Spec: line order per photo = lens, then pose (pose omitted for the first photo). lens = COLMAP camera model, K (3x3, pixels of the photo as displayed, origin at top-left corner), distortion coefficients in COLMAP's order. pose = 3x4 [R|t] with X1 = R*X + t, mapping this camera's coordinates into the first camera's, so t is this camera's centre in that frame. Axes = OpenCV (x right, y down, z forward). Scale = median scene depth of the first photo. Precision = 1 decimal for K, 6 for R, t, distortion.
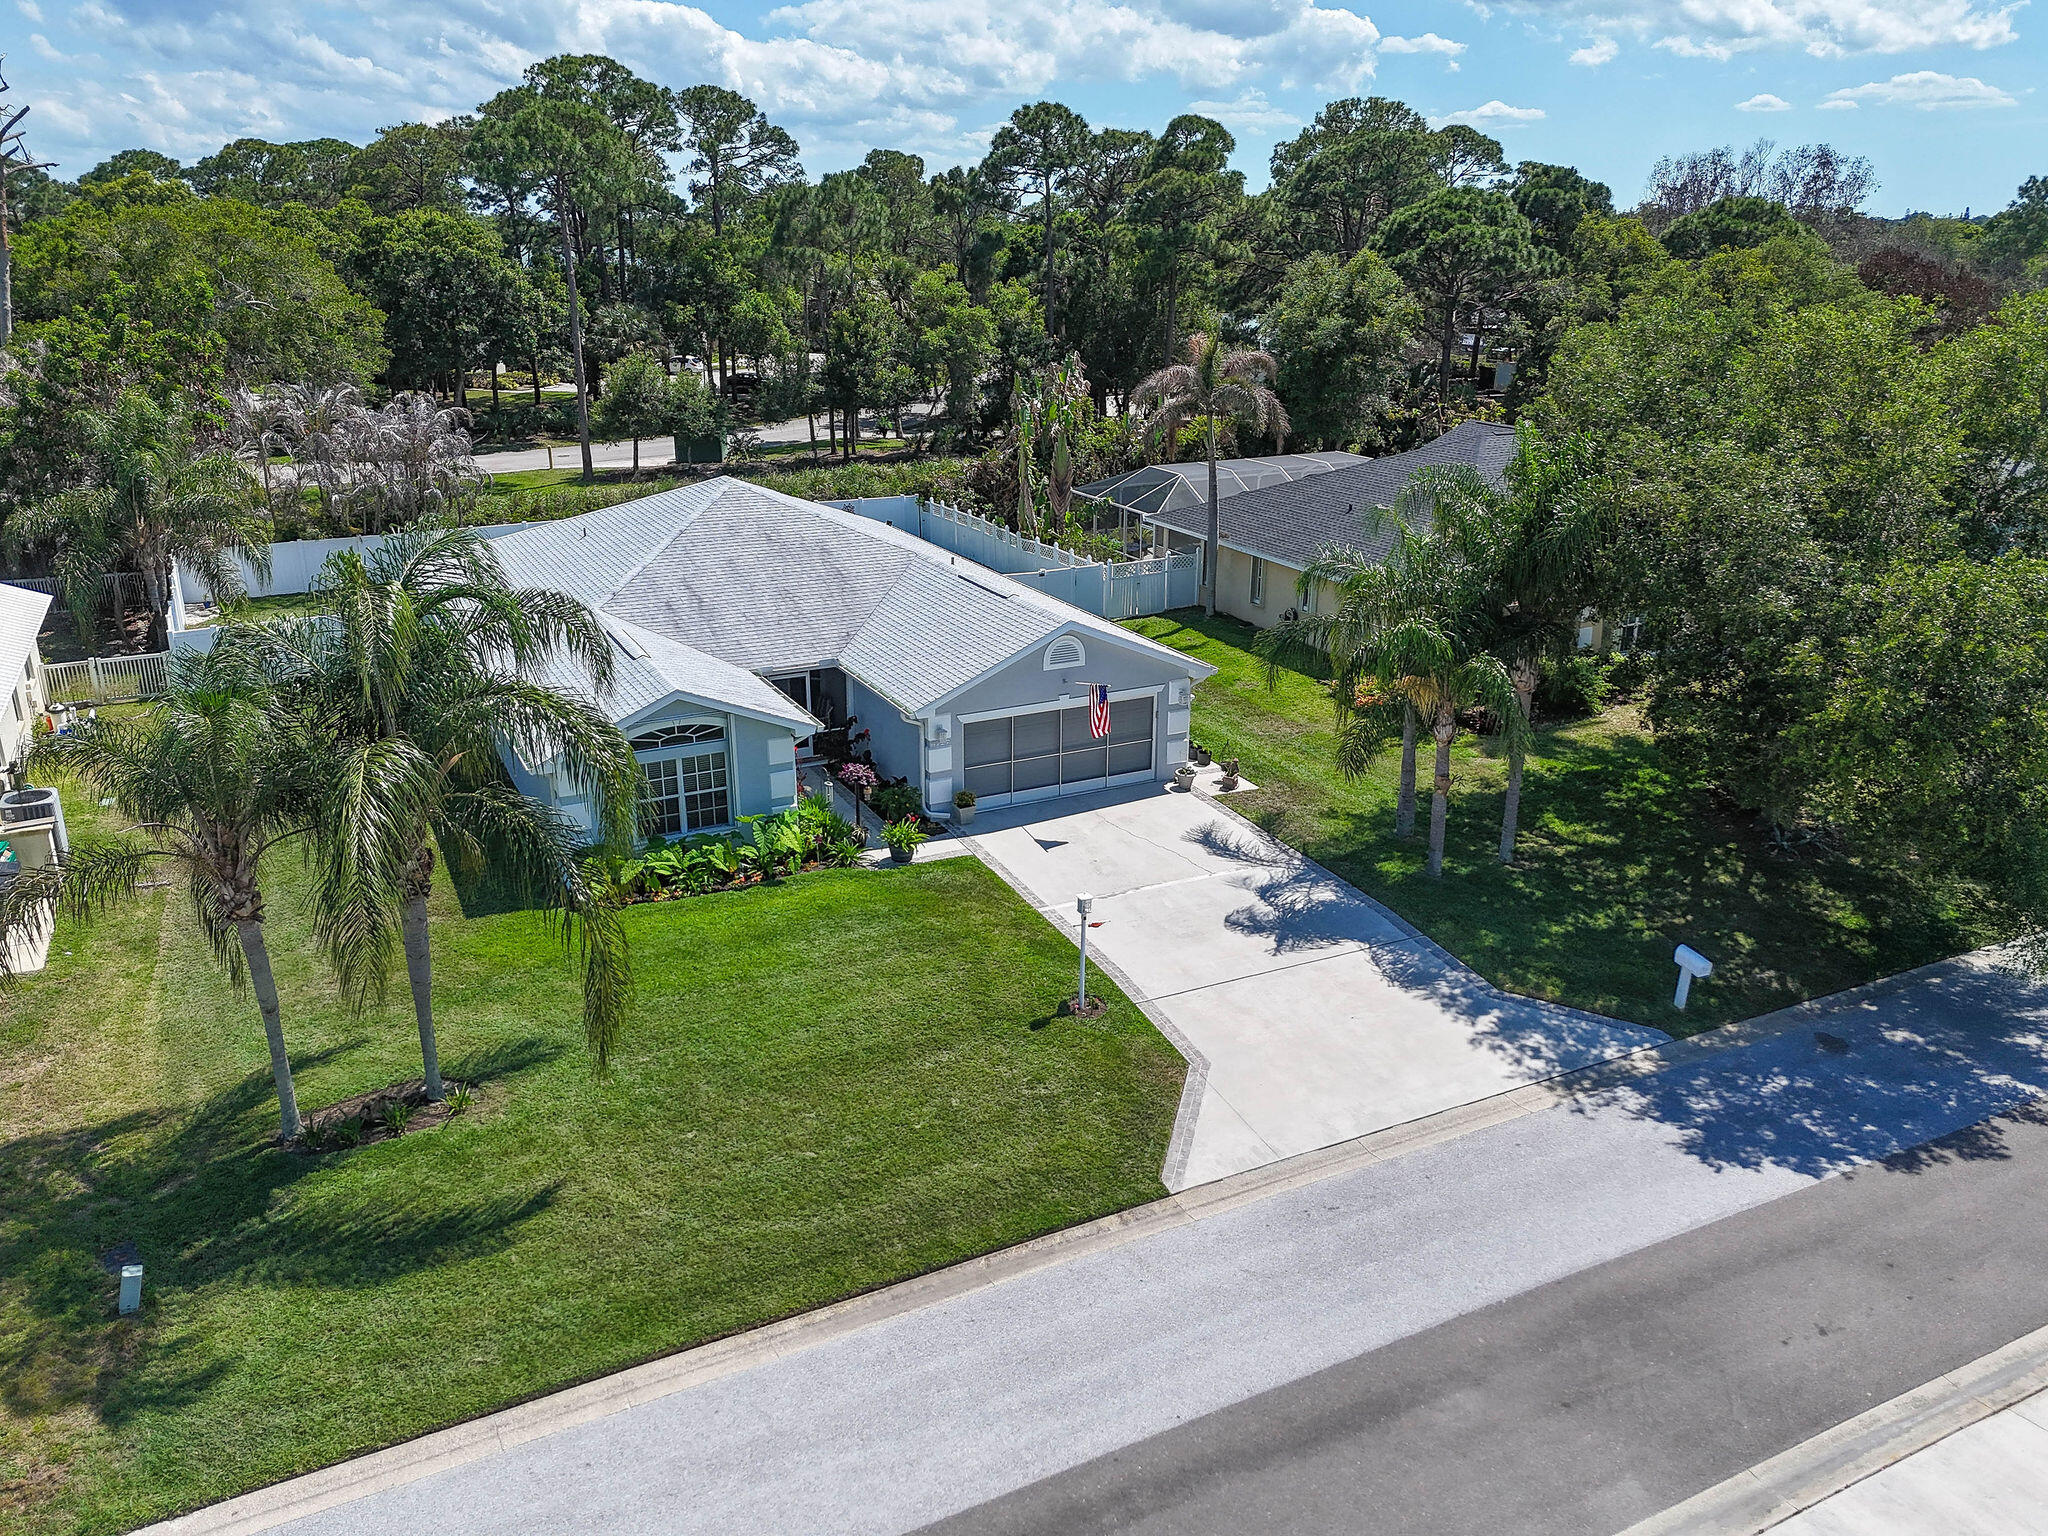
lens RADIAL K [[1528.0, 0, 1034.4], [0, 1528.0, 758.3], [0, 0, 1]] dist [0.070307, -0.053587]
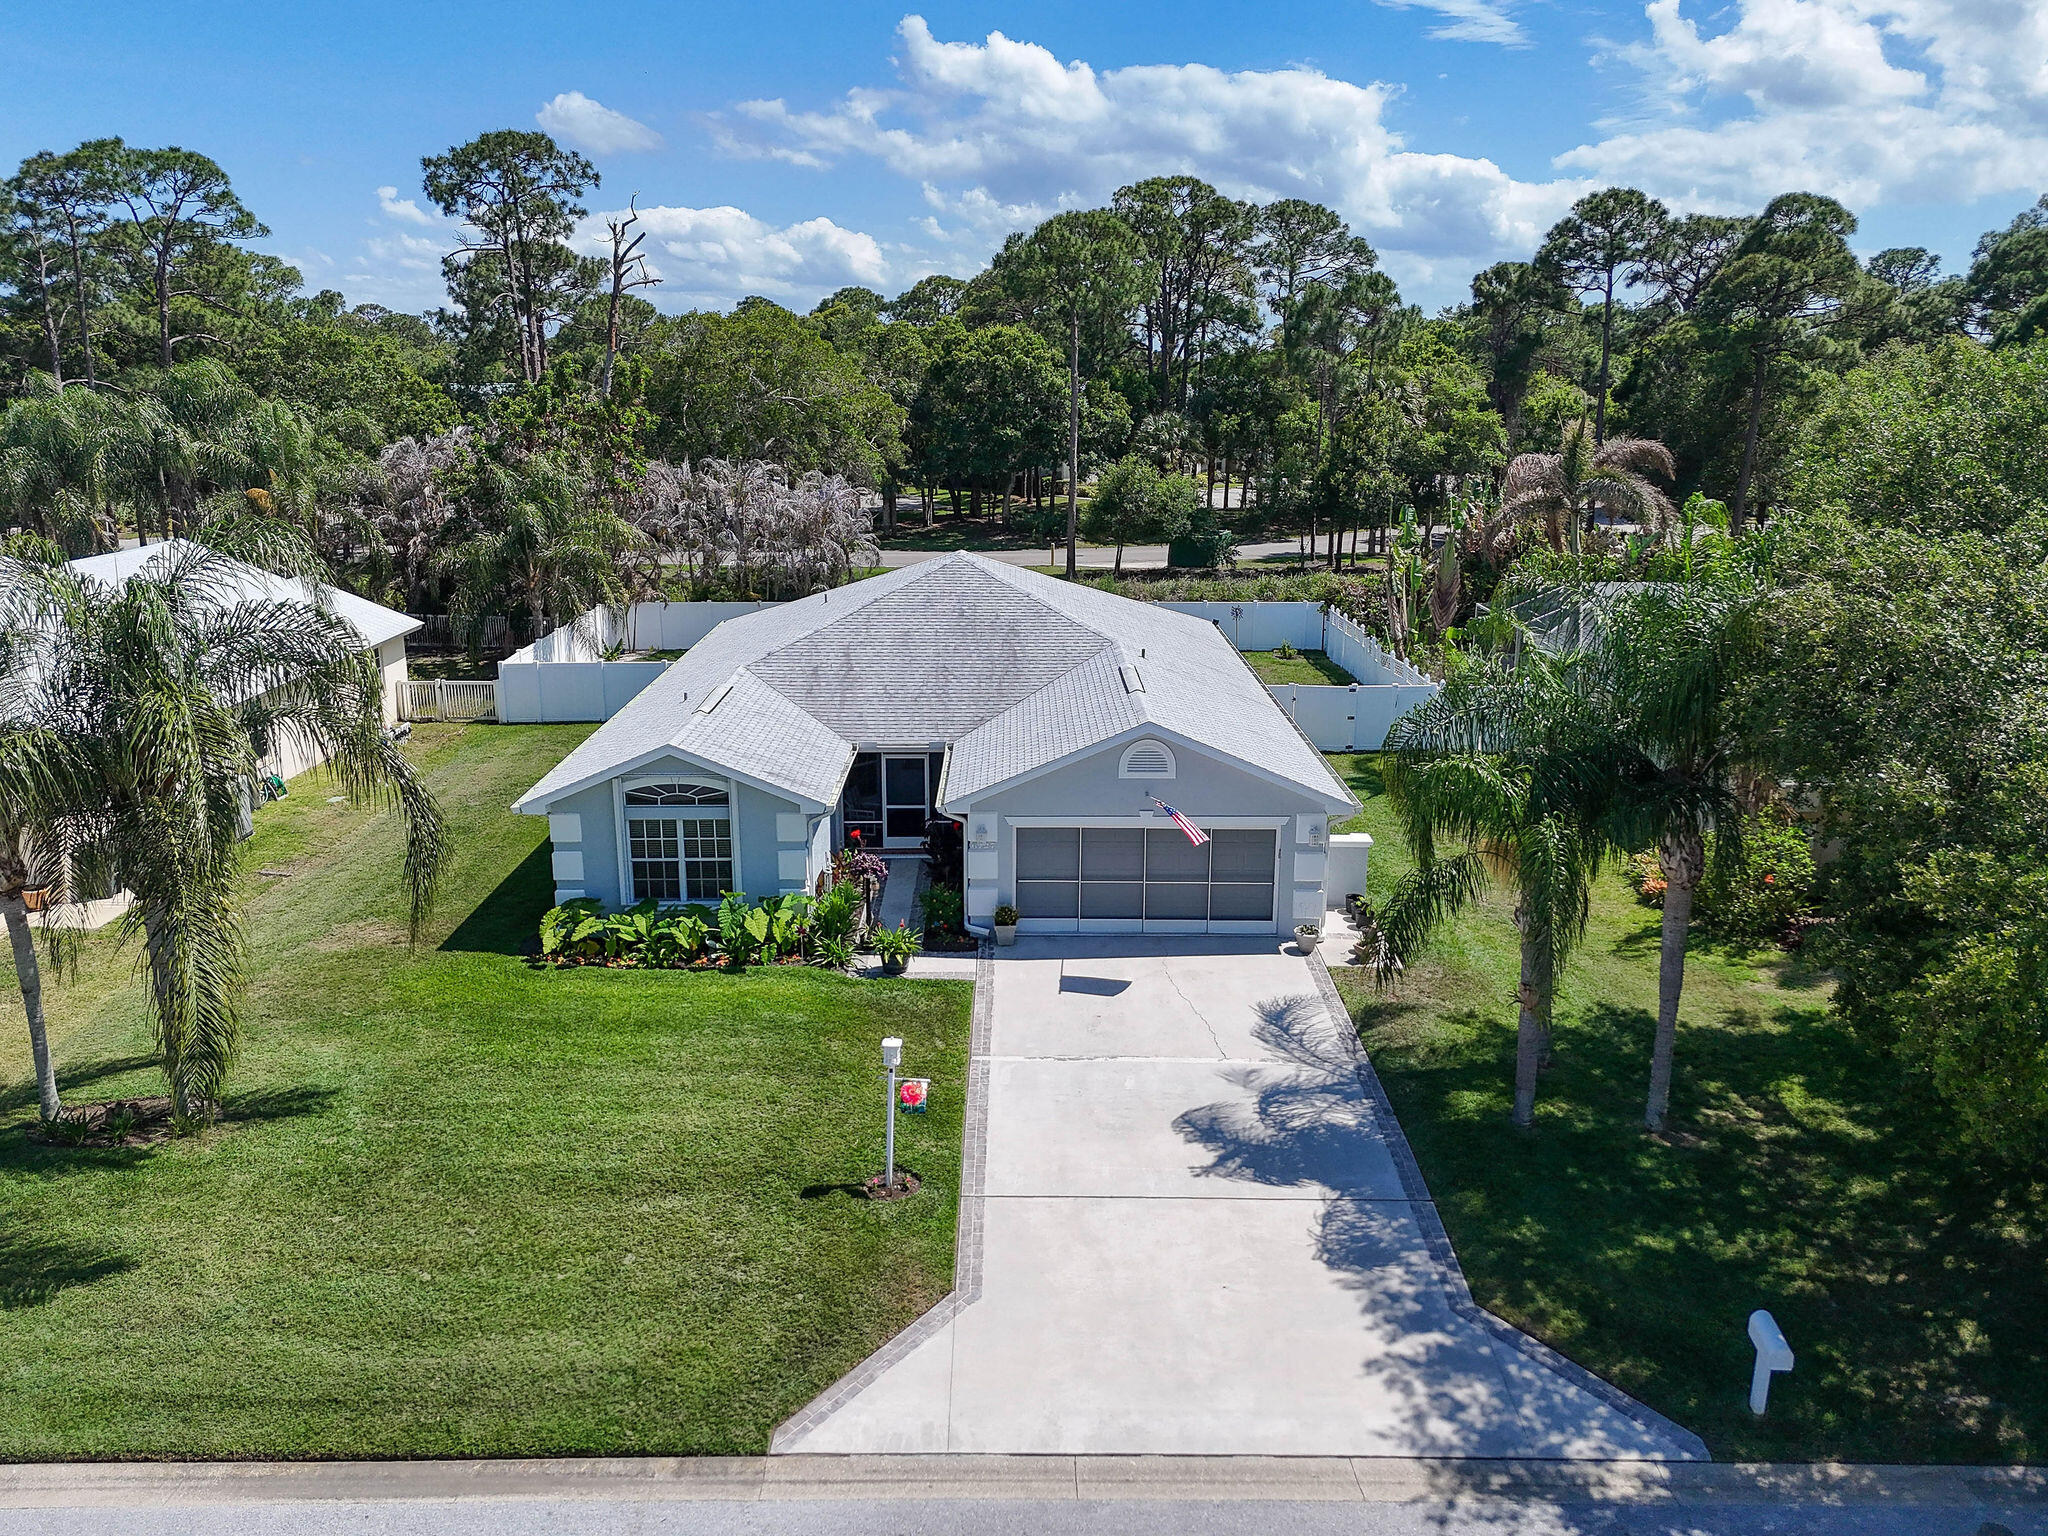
lens RADIAL K [[1528.0, 0, 1024.0], [0, 1528.0, 758.6], [0, 0, 1]] dist [0.070307, -0.053587]
pose [[0.893055, 0.112448, -0.435670, 0.322140], [-0.148019, 0.987796, -0.048463, -0.020251], [0.424904, 0.107768, 0.898801, 0.226831]]
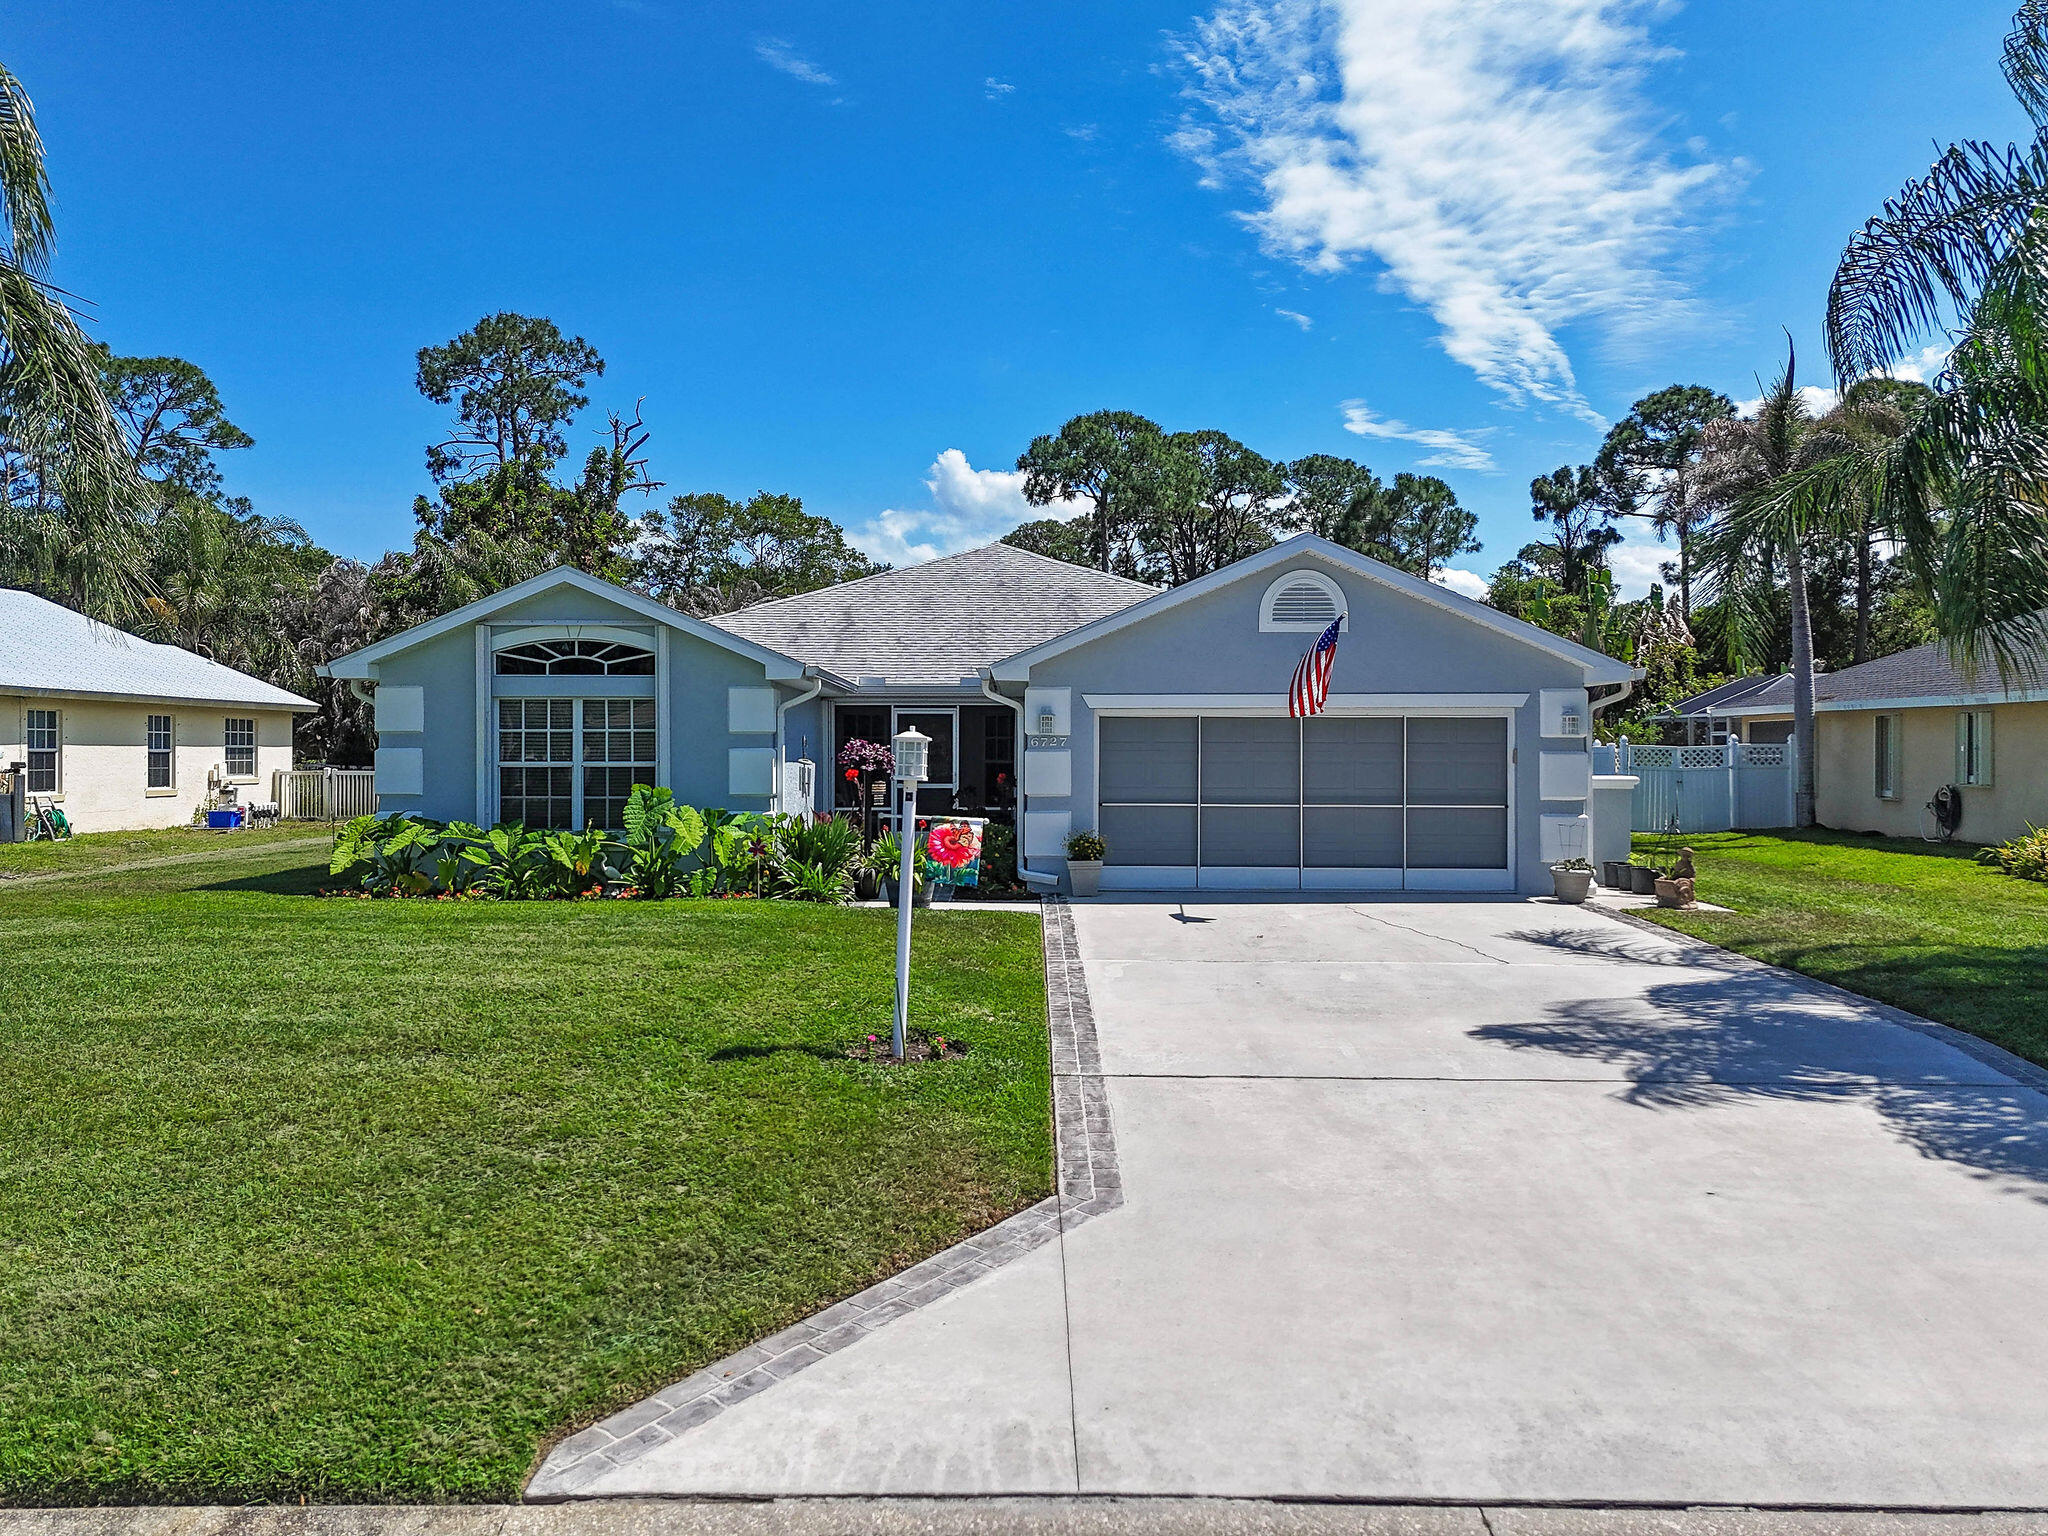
lens RADIAL K [[1528.0, 0, 1022.0], [0, 1528.0, 745.7], [0, 0, 1]] dist [0.070307, -0.053587]
pose [[0.890708, -0.003024, -0.454565, 0.177171], [-0.148860, 0.942900, -0.297959, 0.154682], [0.429511, 0.333061, 0.839399, 0.523450]]
